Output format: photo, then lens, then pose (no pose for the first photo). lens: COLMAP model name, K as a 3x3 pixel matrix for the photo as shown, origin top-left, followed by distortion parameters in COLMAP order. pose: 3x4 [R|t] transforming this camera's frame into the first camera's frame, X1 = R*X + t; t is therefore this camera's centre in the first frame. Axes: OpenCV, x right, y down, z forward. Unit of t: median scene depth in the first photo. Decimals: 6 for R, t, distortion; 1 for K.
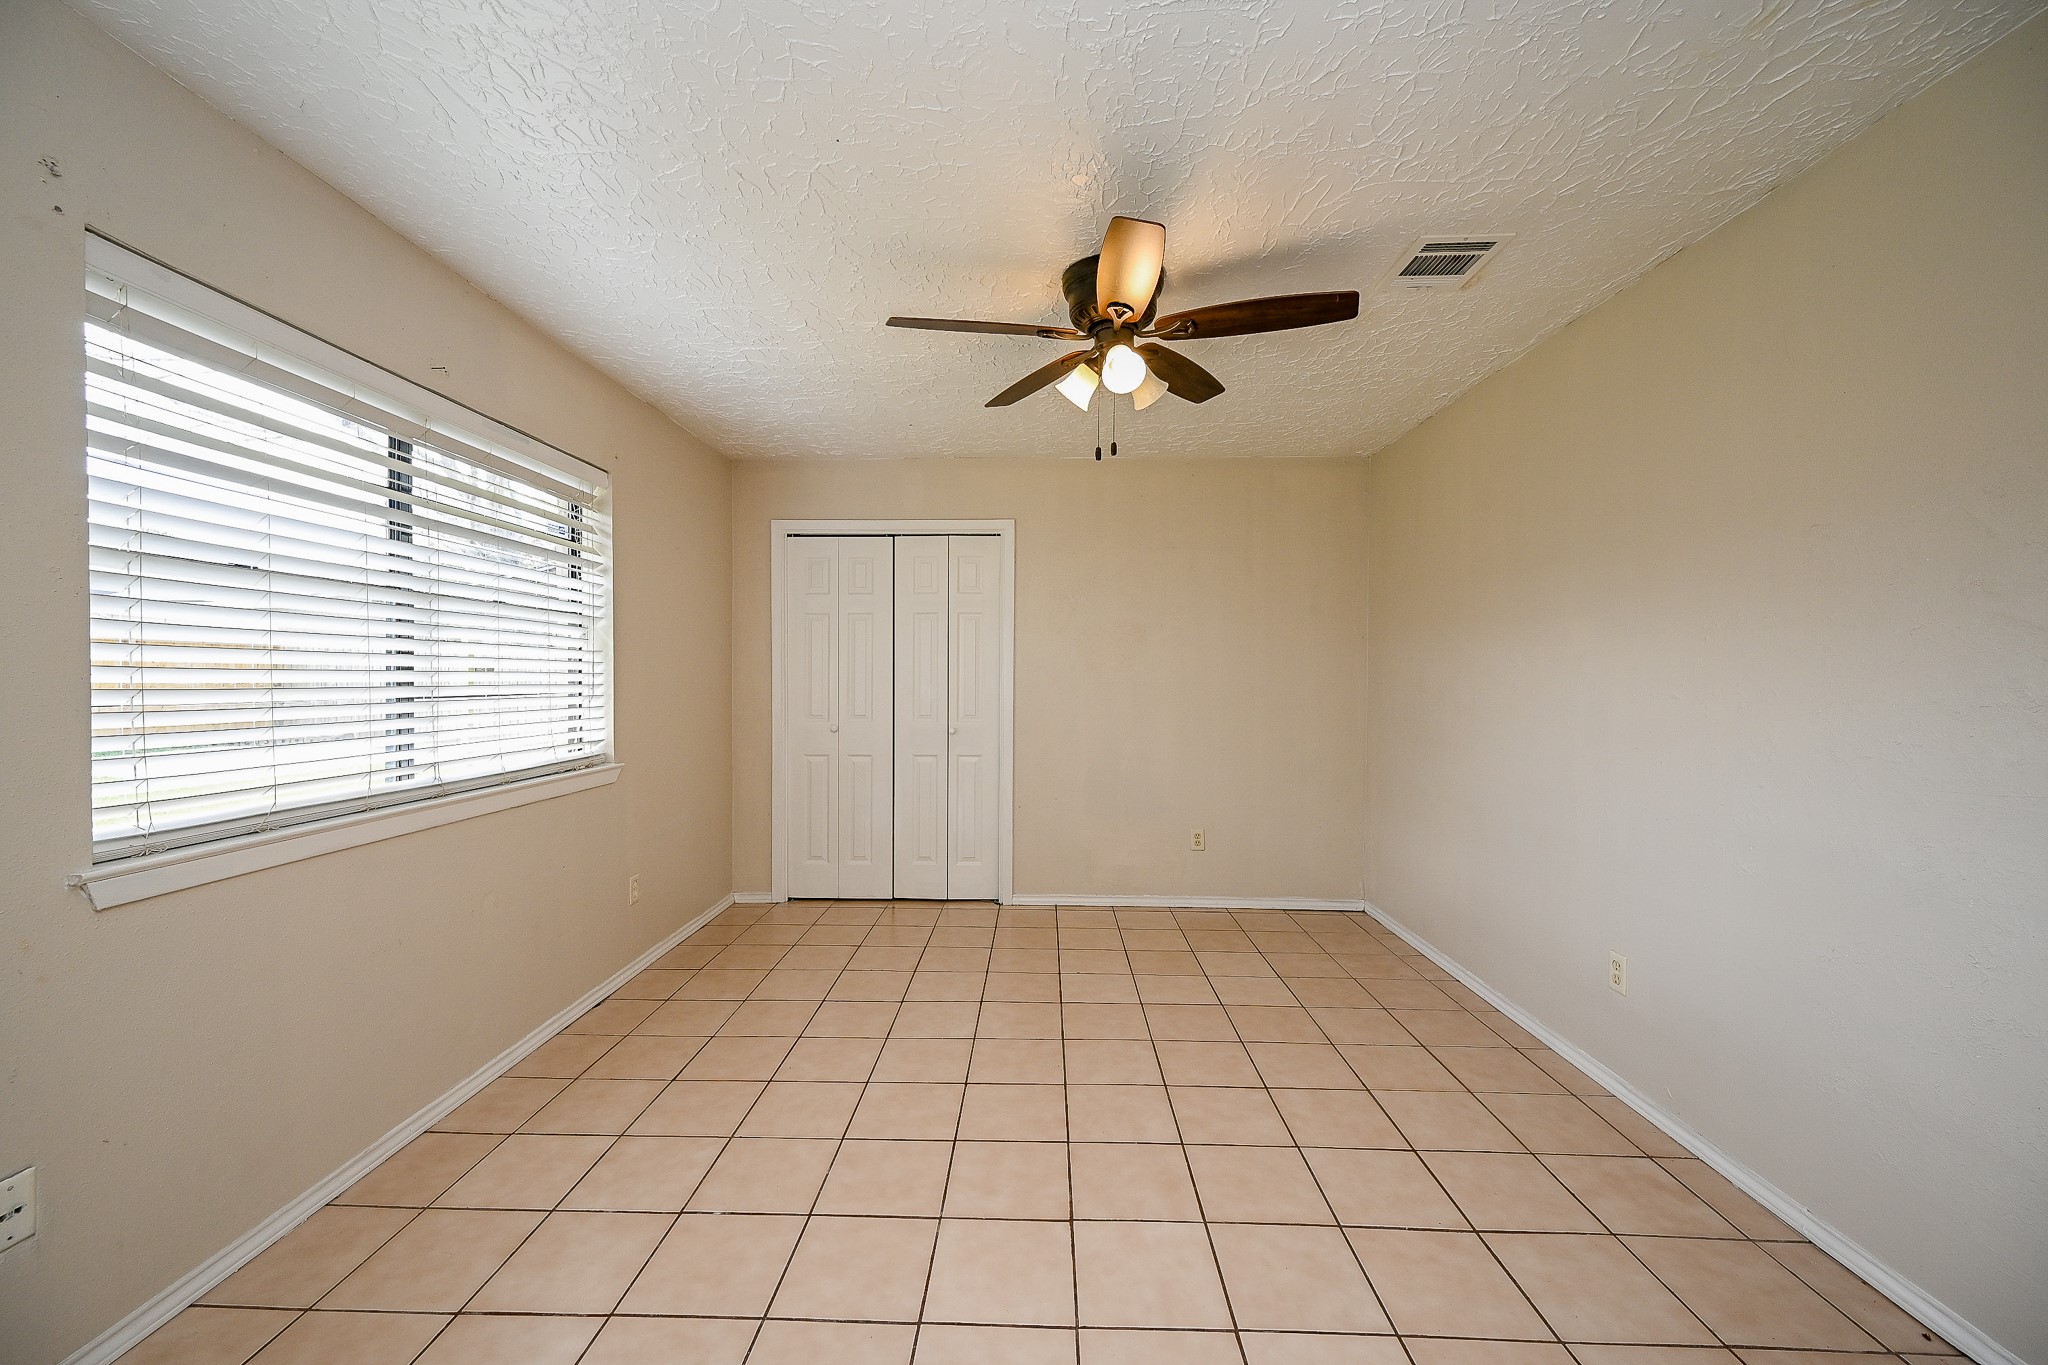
lens RADIAL K [[808.1, 0, 1013.0], [0, 808.1, 680.5], [0, 0, 1]] dist [-0.002117, -0.000154]
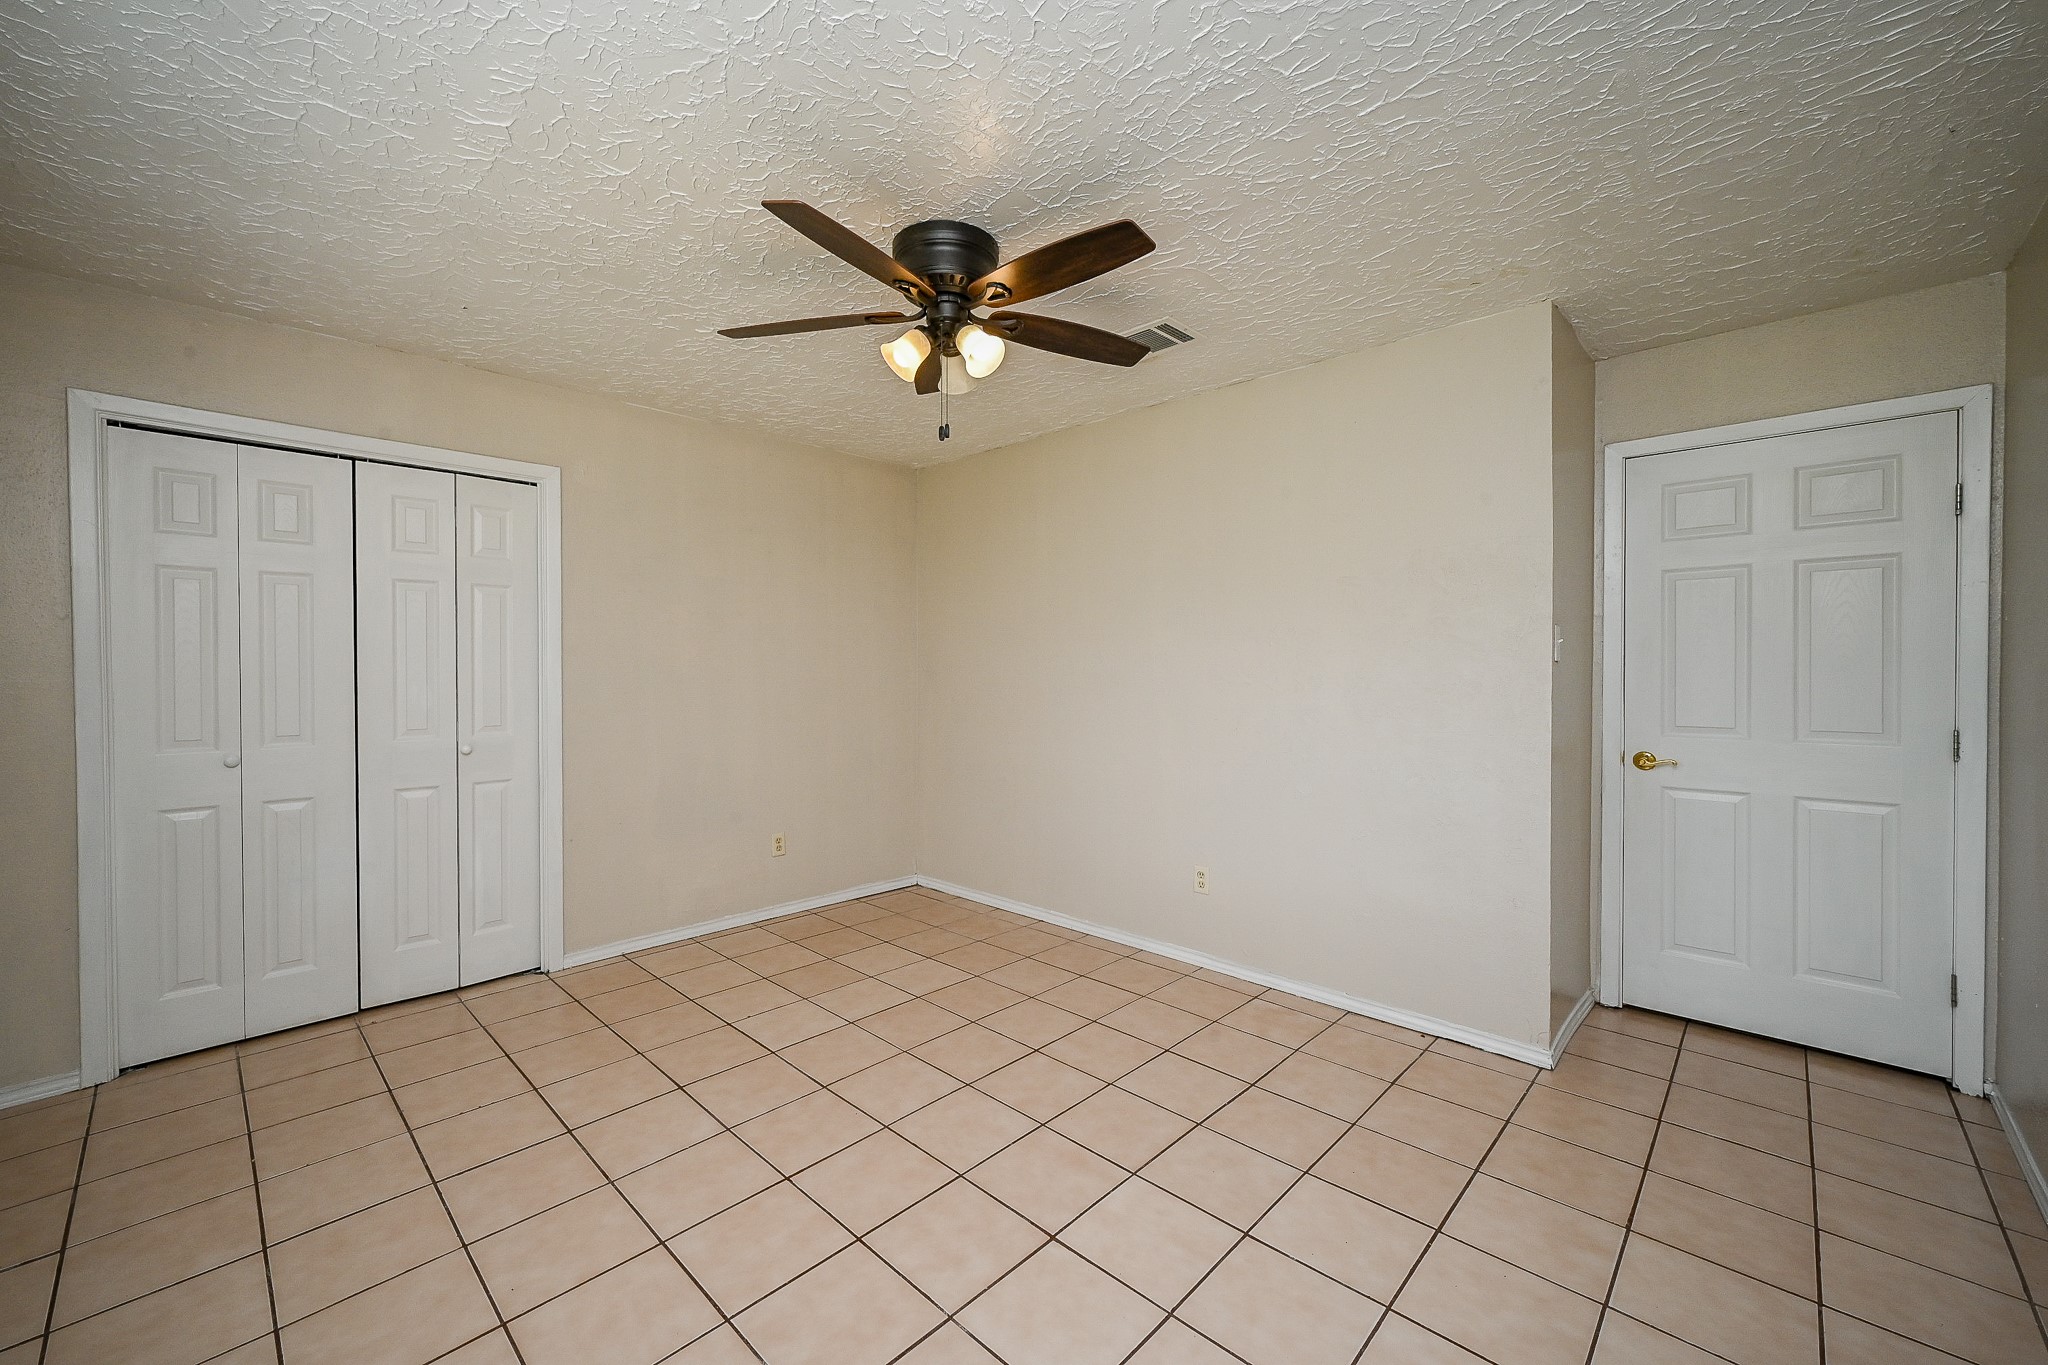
lens RADIAL K [[808.1, 0, 1013.0], [0, 808.1, 680.5], [0, 0, 1]] dist [-0.002117, -0.000154]
pose [[0.668195, -0.015136, 0.743832, -0.385409], [0.008030, 0.999882, 0.013133, -0.005425], [-0.743943, -0.002803, 0.668237, 0.227425]]
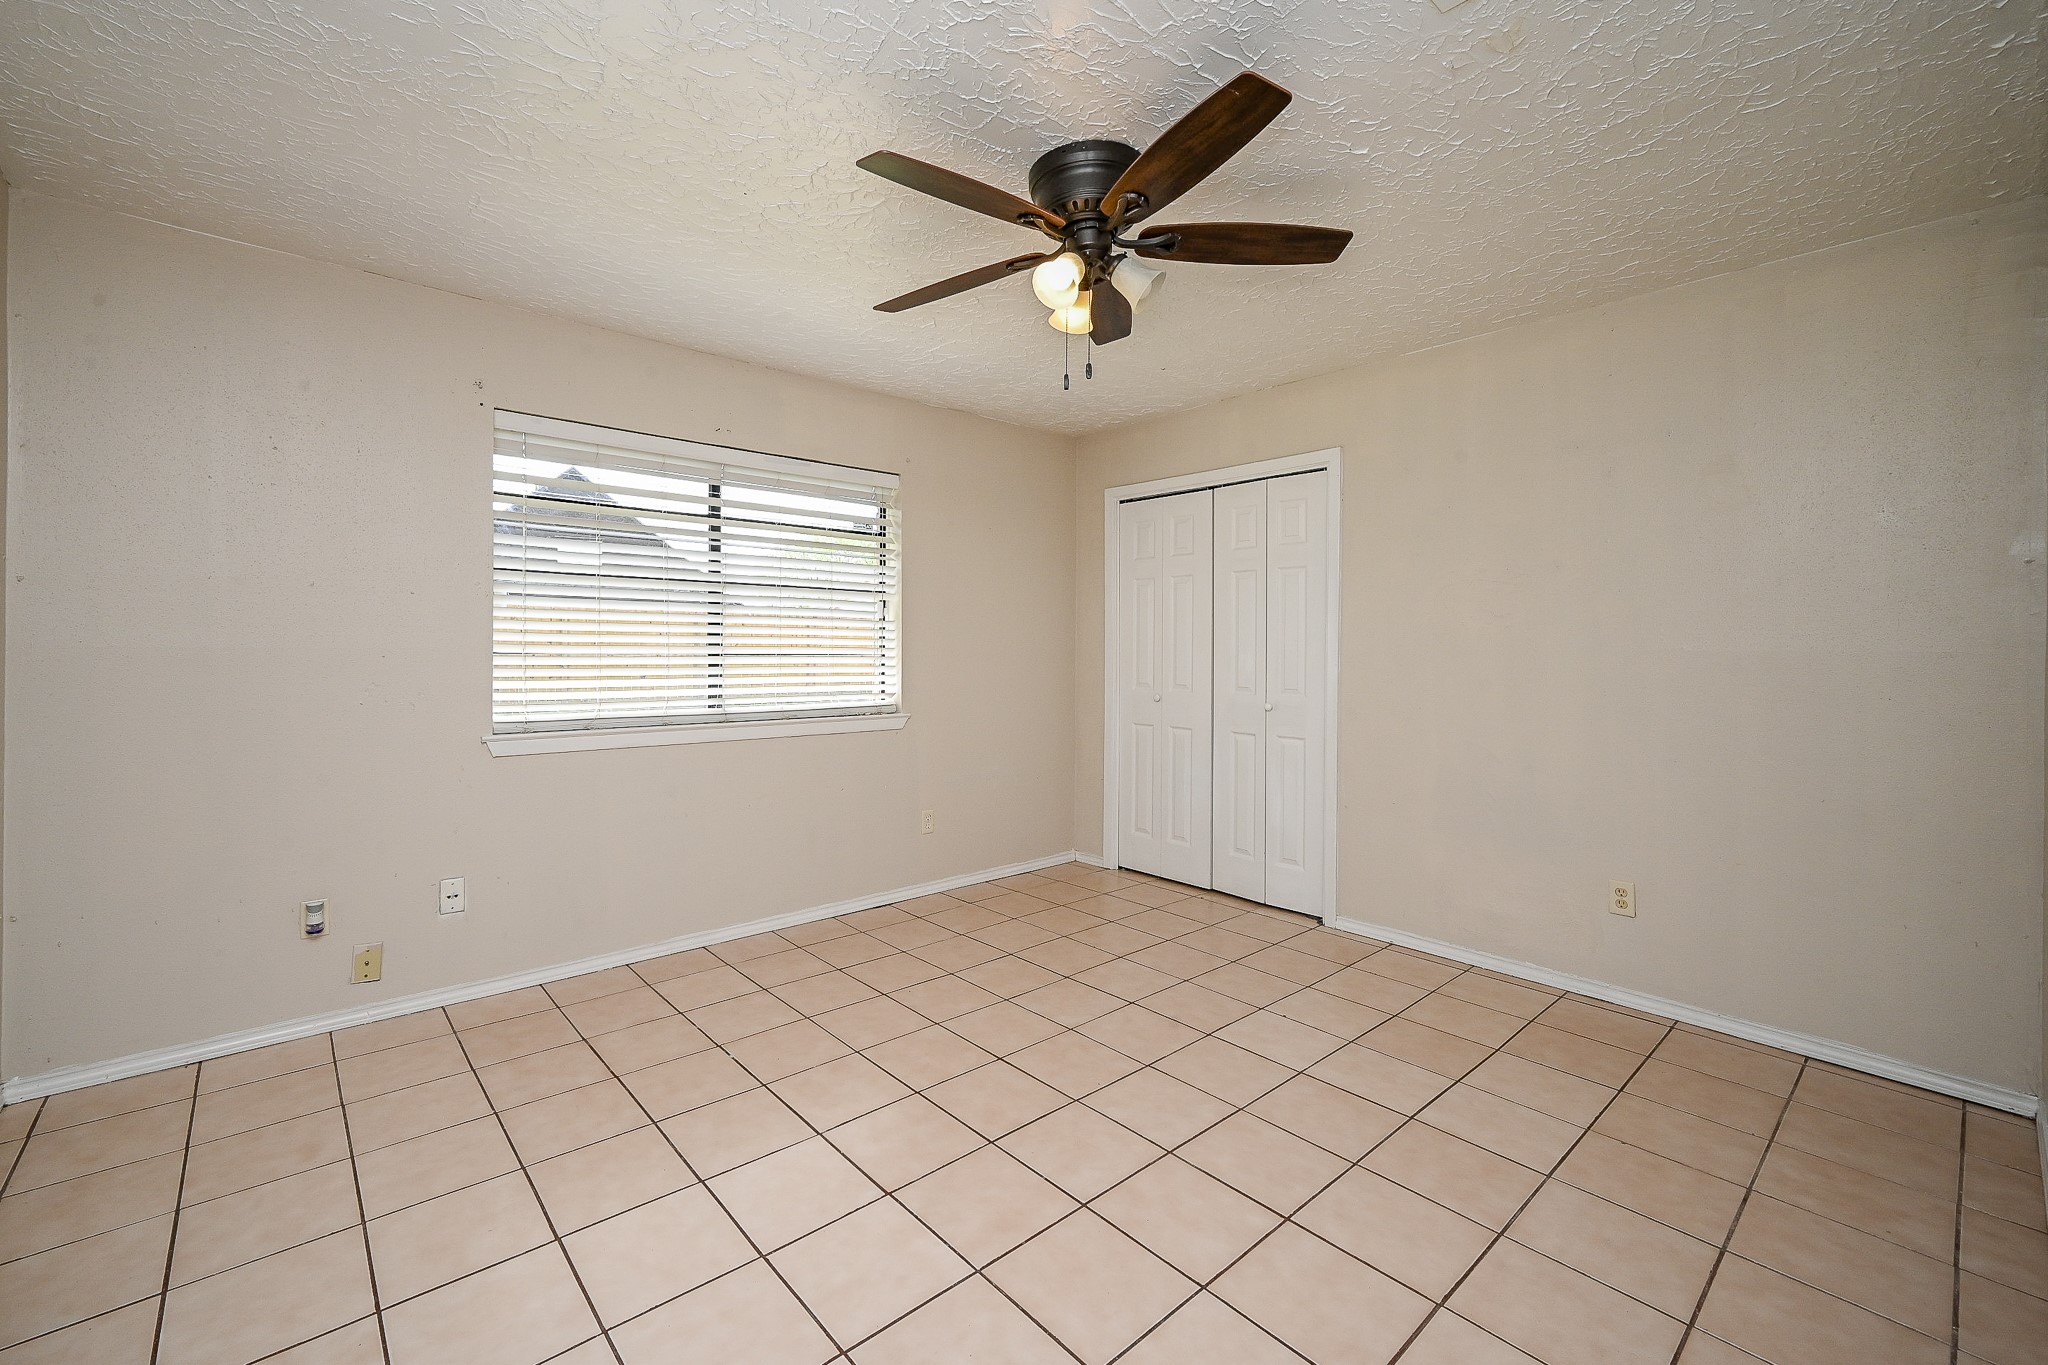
lens RADIAL K [[841.1, 0, 952.1], [0, 841.1, 646.7], [0, 0, 1]] dist [-0.001546, -0.000001]
pose [[0.660675, 0.001631, -0.750671, 0.507052], [-0.008875, 0.999945, -0.005639, 0.009144], [0.750620, 0.010388, 0.660653, 0.220181]]
